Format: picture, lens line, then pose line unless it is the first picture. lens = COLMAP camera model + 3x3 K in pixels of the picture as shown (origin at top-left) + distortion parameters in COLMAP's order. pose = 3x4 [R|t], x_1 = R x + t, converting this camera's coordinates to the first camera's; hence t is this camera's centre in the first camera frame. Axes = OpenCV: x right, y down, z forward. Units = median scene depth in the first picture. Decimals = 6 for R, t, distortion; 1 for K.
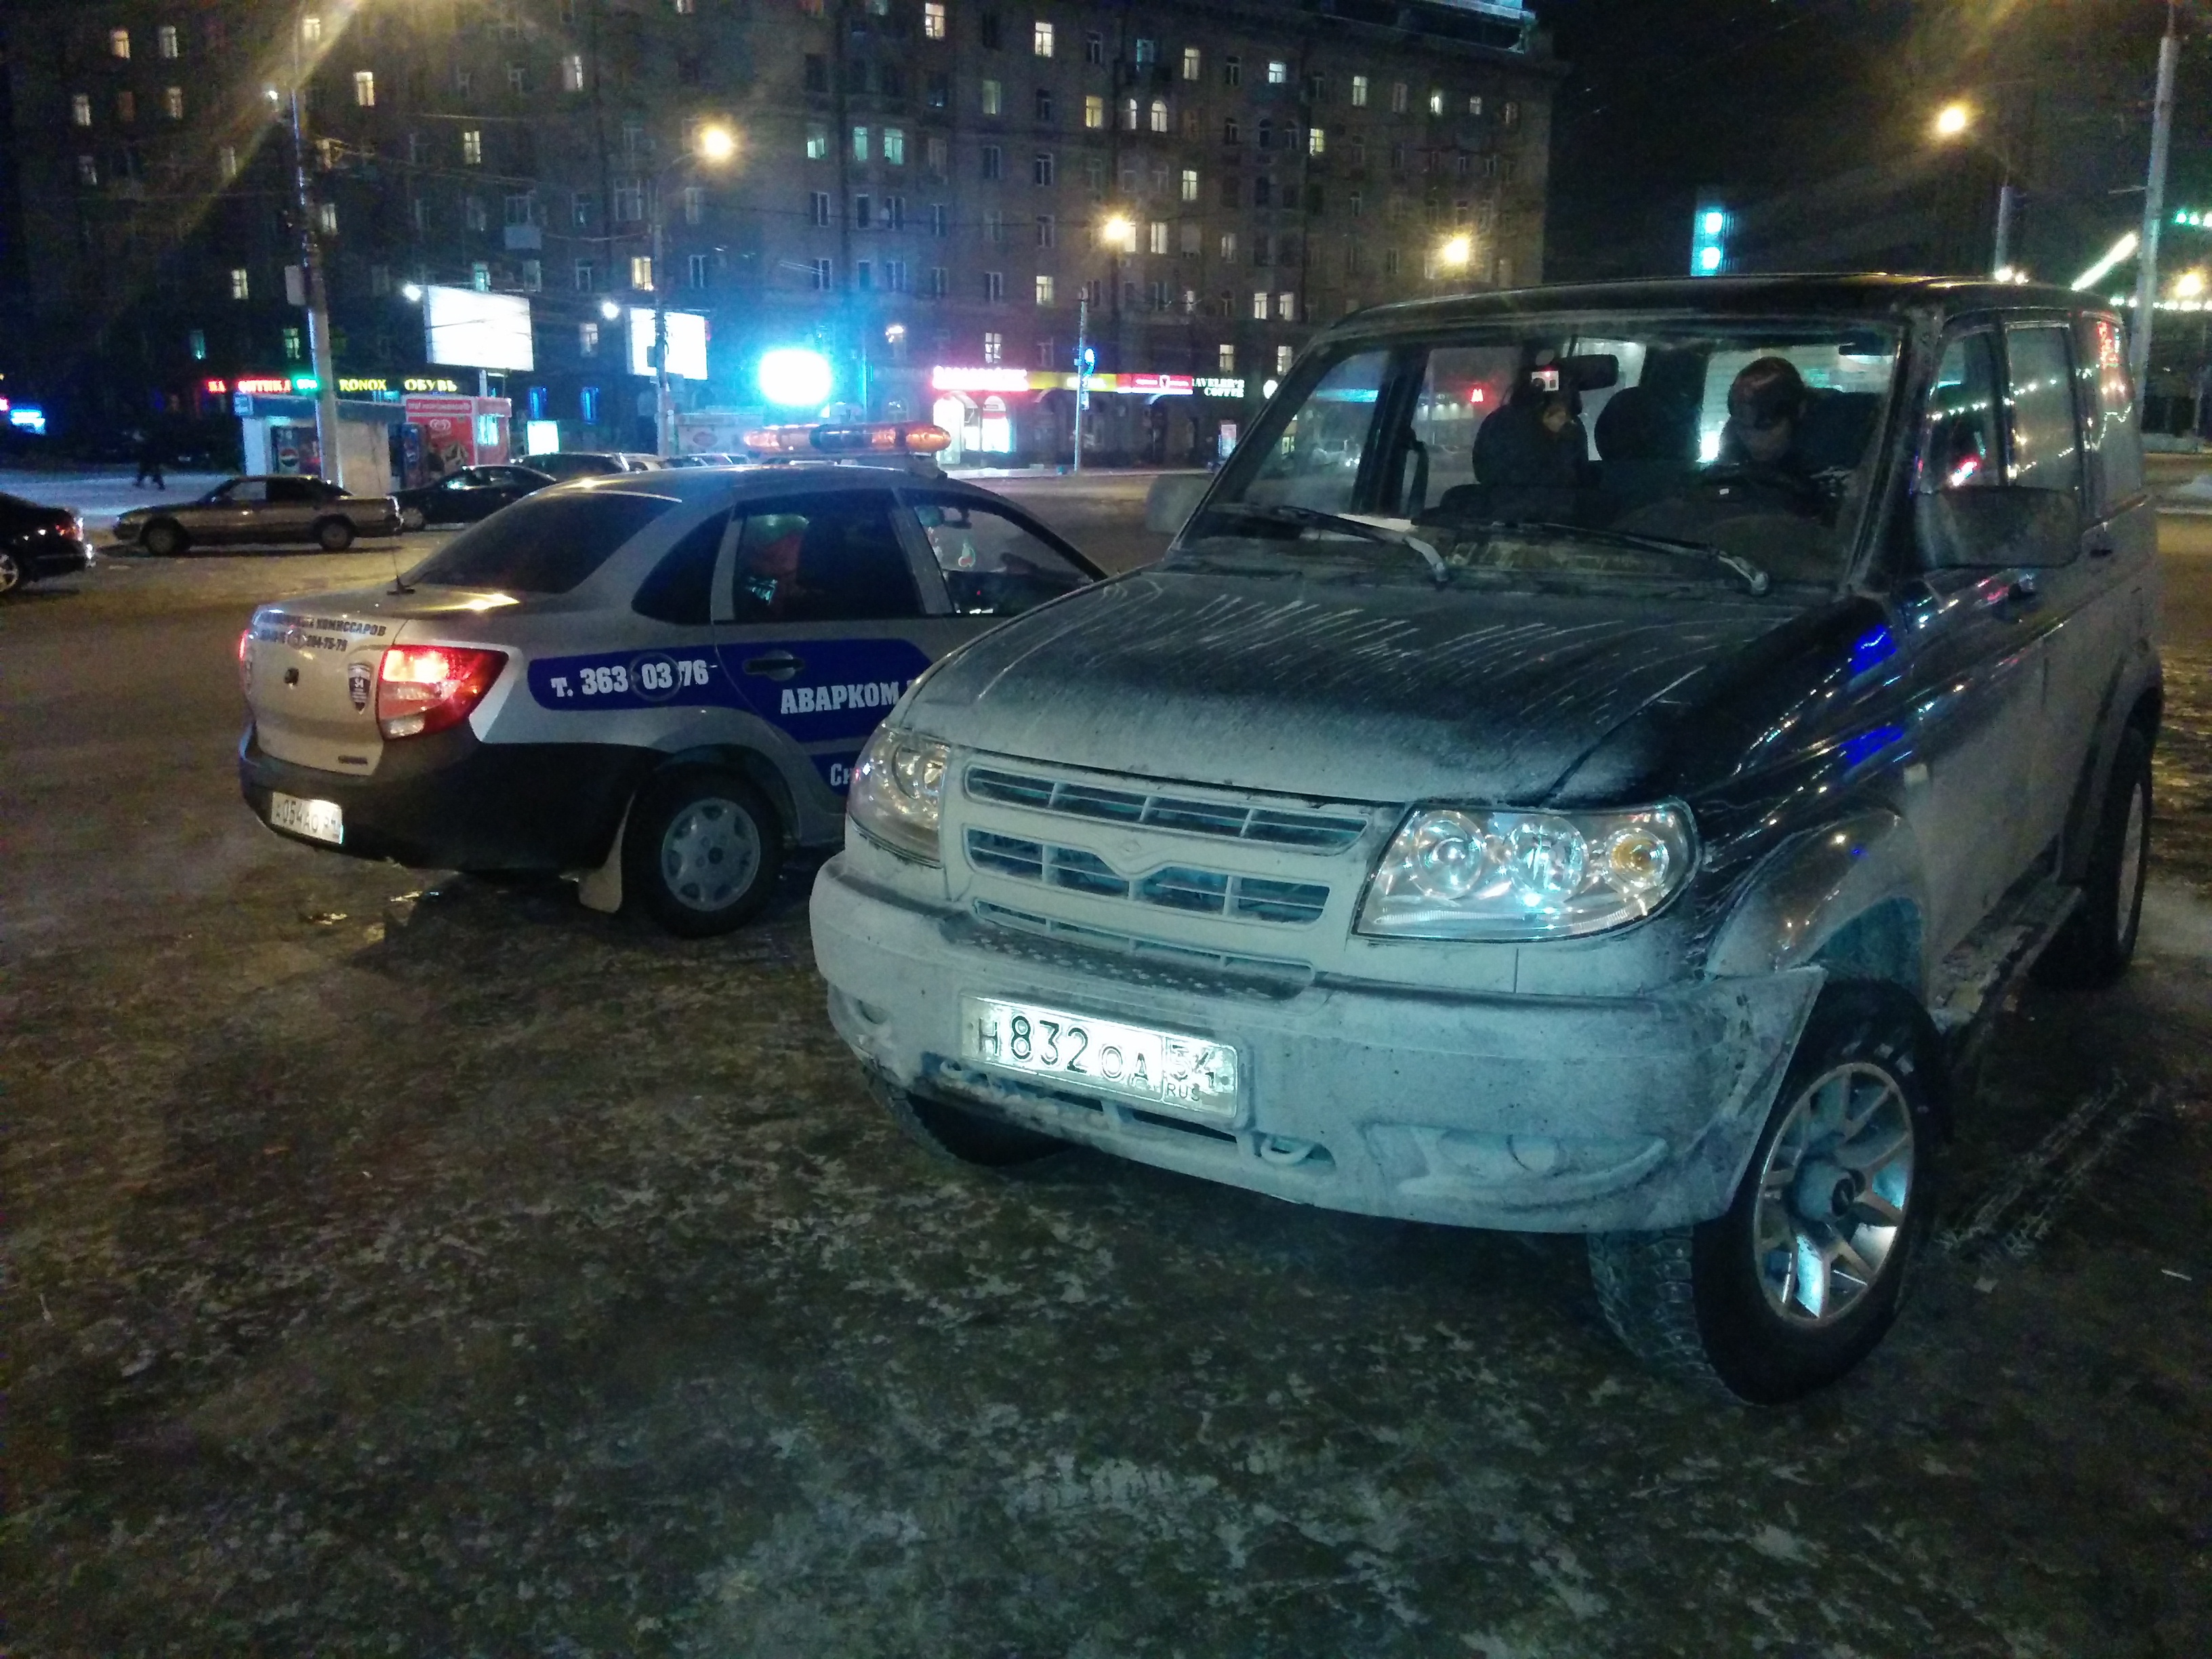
lens RADIAL K [[1907.3, 0, 1113.8], [0, 1907.3, 842.7], [0, 0, 1]] dist [0.054694, -0.004620]
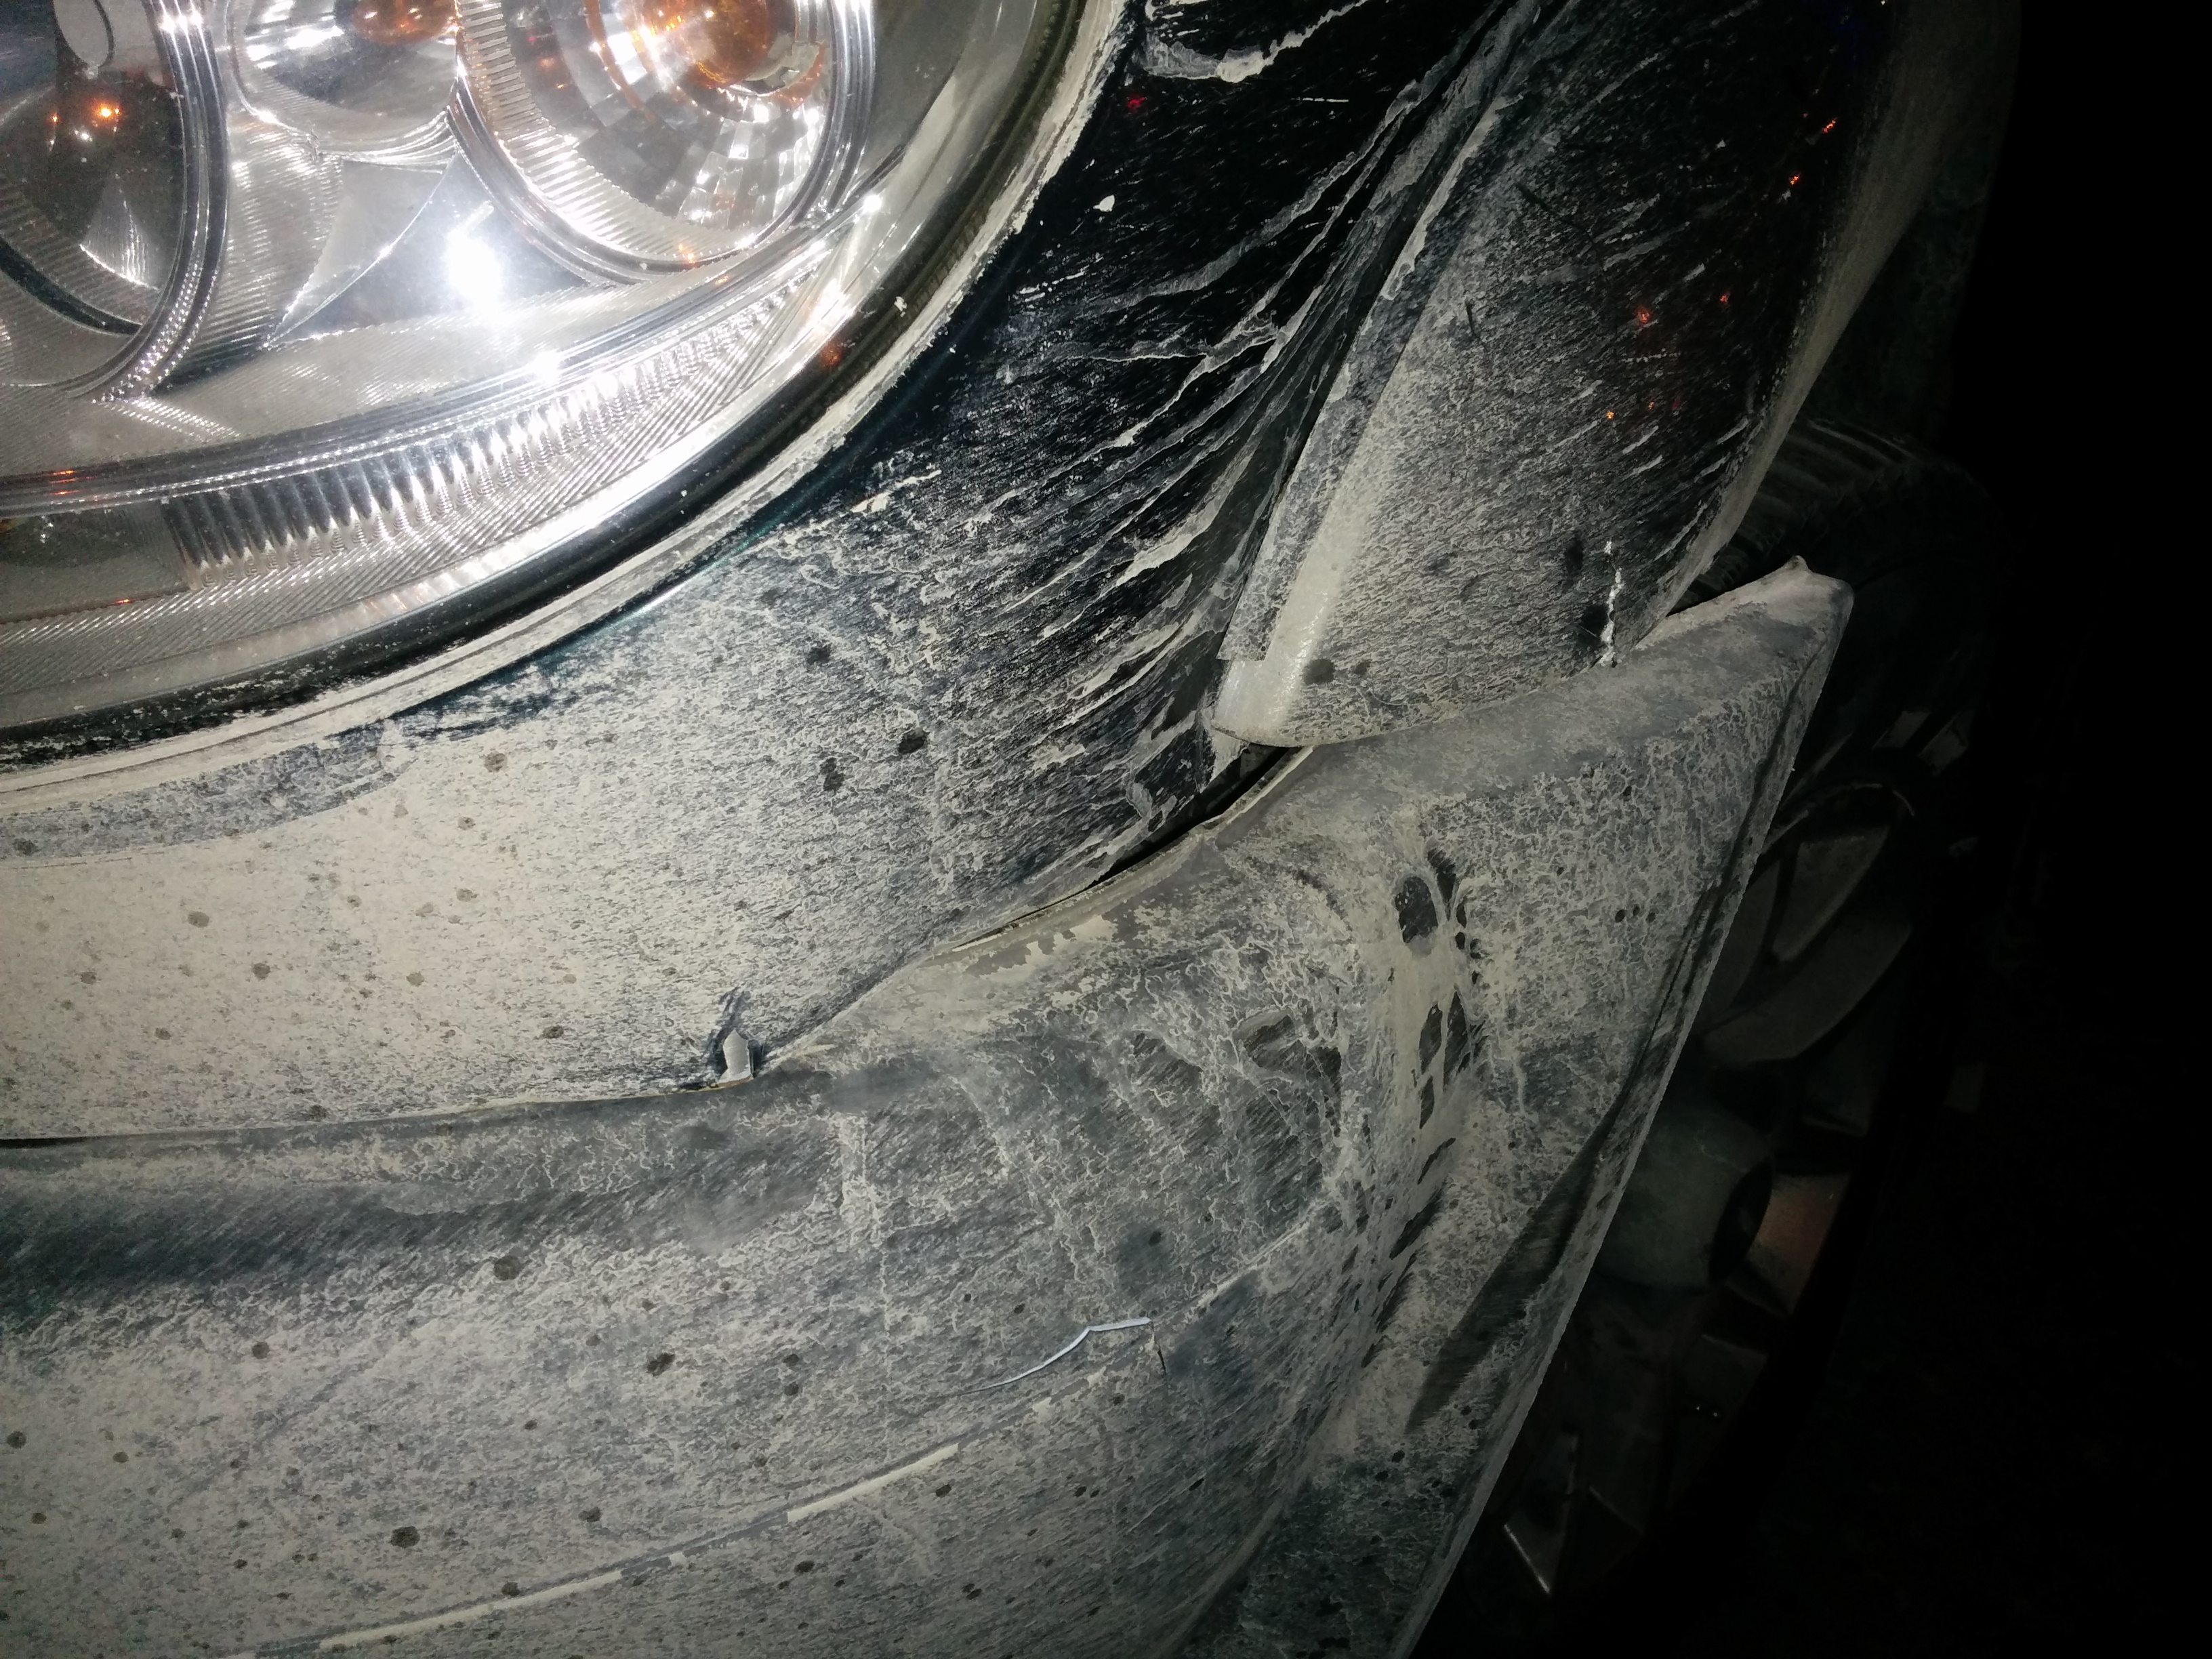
lens RADIAL K [[1899.3, 0, 1106.0], [0, 1899.3, 829.5], [0, 0, 1]] dist [0.052024, -0.010042]
pose [[0.982707, -0.123129, 0.138295, 0.276411], [0.064951, 0.928637, 0.365260, 0.014411], [-0.173399, -0.349961, 0.920576, 0.850581]]
